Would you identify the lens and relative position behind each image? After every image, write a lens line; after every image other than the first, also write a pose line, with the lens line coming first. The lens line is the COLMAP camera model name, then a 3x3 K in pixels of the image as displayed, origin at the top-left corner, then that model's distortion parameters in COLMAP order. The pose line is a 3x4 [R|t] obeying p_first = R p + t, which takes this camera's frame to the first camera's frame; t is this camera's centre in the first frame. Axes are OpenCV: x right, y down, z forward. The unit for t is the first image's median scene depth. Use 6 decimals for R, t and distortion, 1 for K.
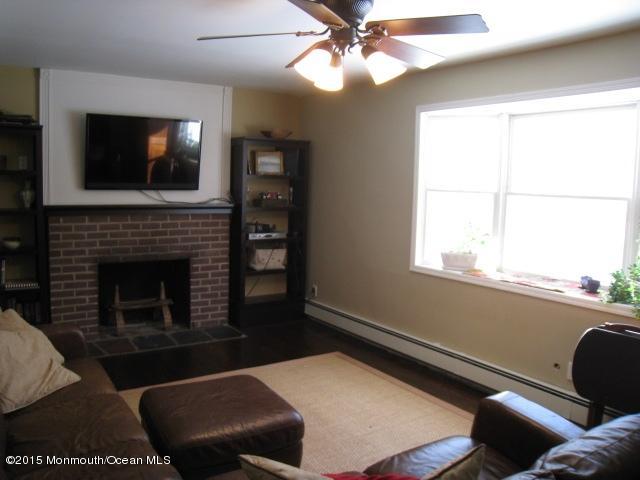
lens RADIAL K [[550.5, 0, 320.0], [0, 550.5, 240.0], [0, 0, 1]] dist [-0.154795, 0.126379]
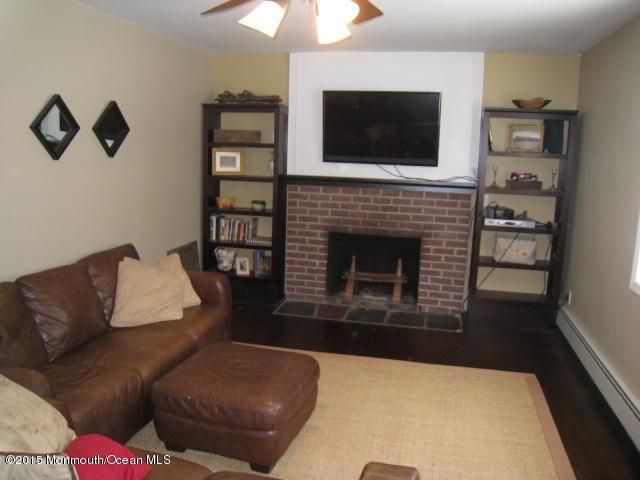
lens RADIAL K [[550.5, 0, 320.0], [0, 550.5, 240.0], [0, 0, 1]] dist [-0.154795, 0.126379]
pose [[0.682218, 0.116489, -0.721809, 0.338354], [-0.094388, 0.992997, 0.071043, -0.014564], [0.725031, 0.019663, 0.688436, 0.220949]]
